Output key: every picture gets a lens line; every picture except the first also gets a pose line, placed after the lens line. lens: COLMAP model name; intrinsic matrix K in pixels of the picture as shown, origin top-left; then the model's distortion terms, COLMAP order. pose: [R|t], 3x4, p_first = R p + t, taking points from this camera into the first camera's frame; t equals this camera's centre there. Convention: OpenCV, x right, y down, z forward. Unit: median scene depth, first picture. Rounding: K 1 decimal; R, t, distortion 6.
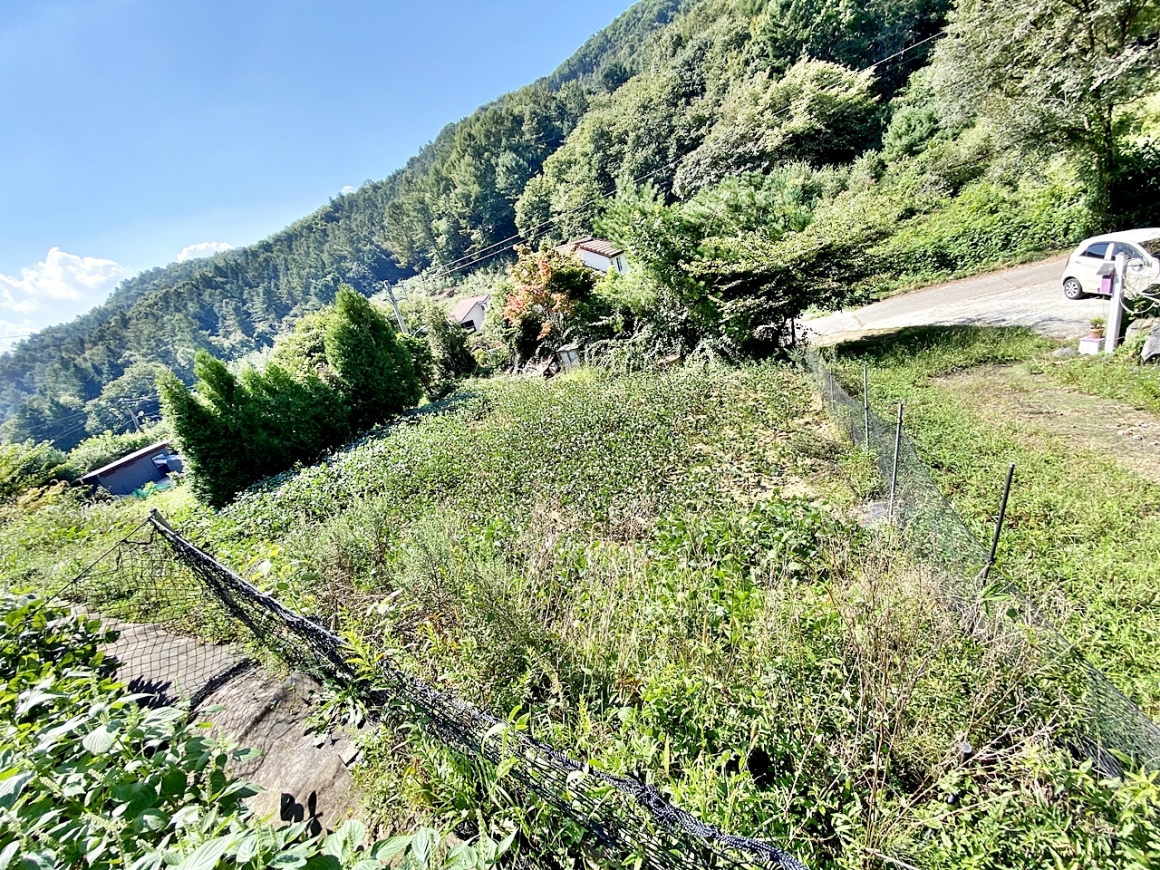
lens RADIAL K [[473.8, 0, 583.4], [0, 473.8, 431.9], [0, 0, 1]] dist [0.007431, -0.010528]
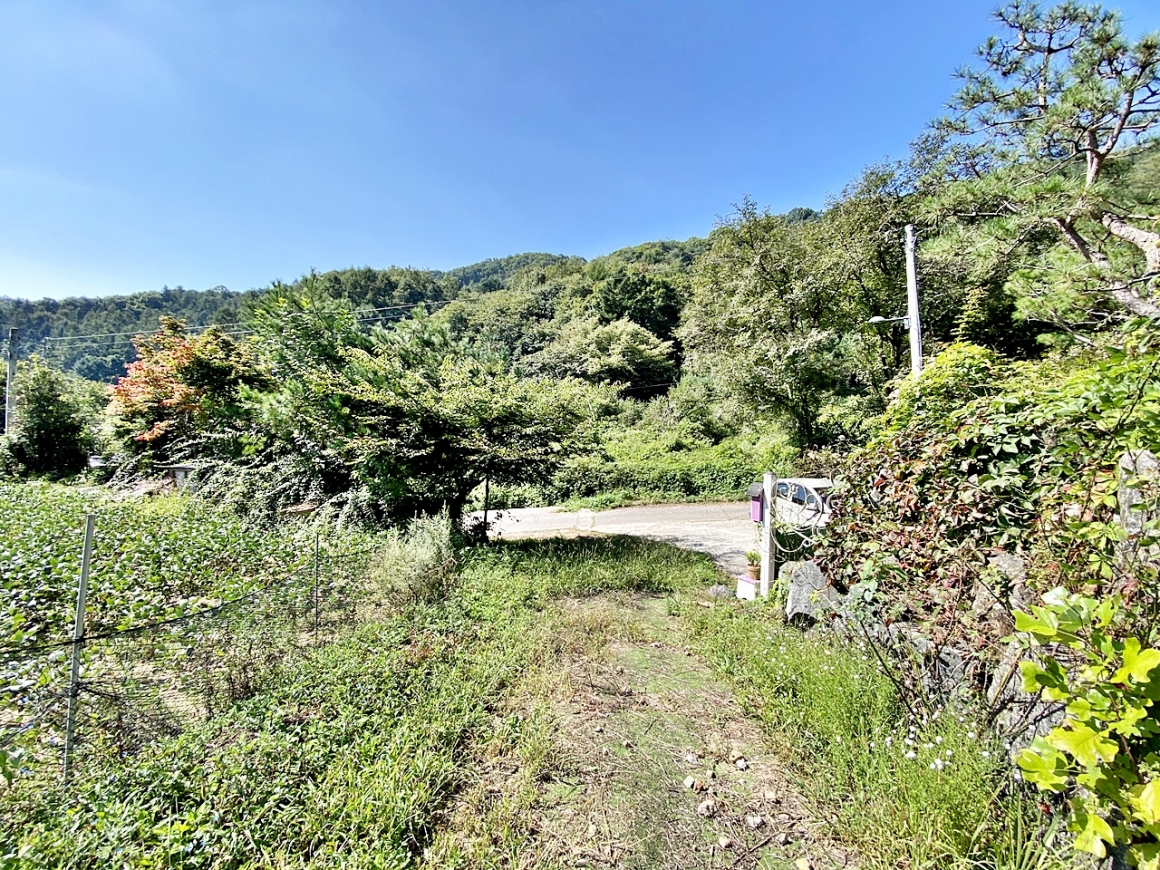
lens RADIAL K [[465.4, 0, 592.9], [0, 465.4, 440.6], [0, 0, 1]] dist [-0.002857, -0.011932]
pose [[0.912325, 0.266013, 0.311287, 0.064186], [-0.136834, 0.914588, -0.380532, -0.008434], [-0.385926, 0.304575, 0.870801, 0.041063]]
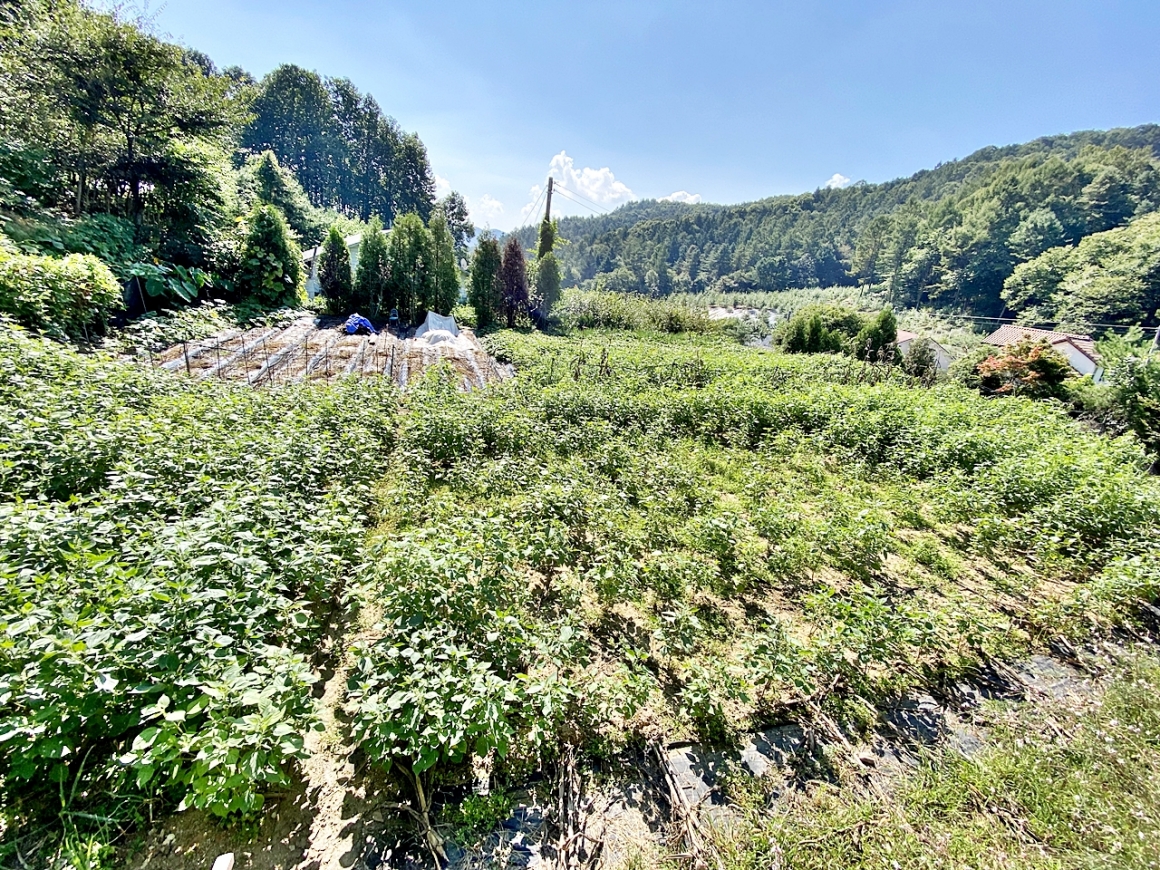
lens RADIAL K [[473.4, 0, 580.8], [0, 473.4, 437.9], [0, 0, 1]] dist [0.008651, -0.016050]
pose [[0.636224, 0.550779, -0.540242, -0.009825], [-0.532710, 0.820140, 0.208783, 0.067434], [0.558067, 0.154960, 0.815199, -0.197892]]
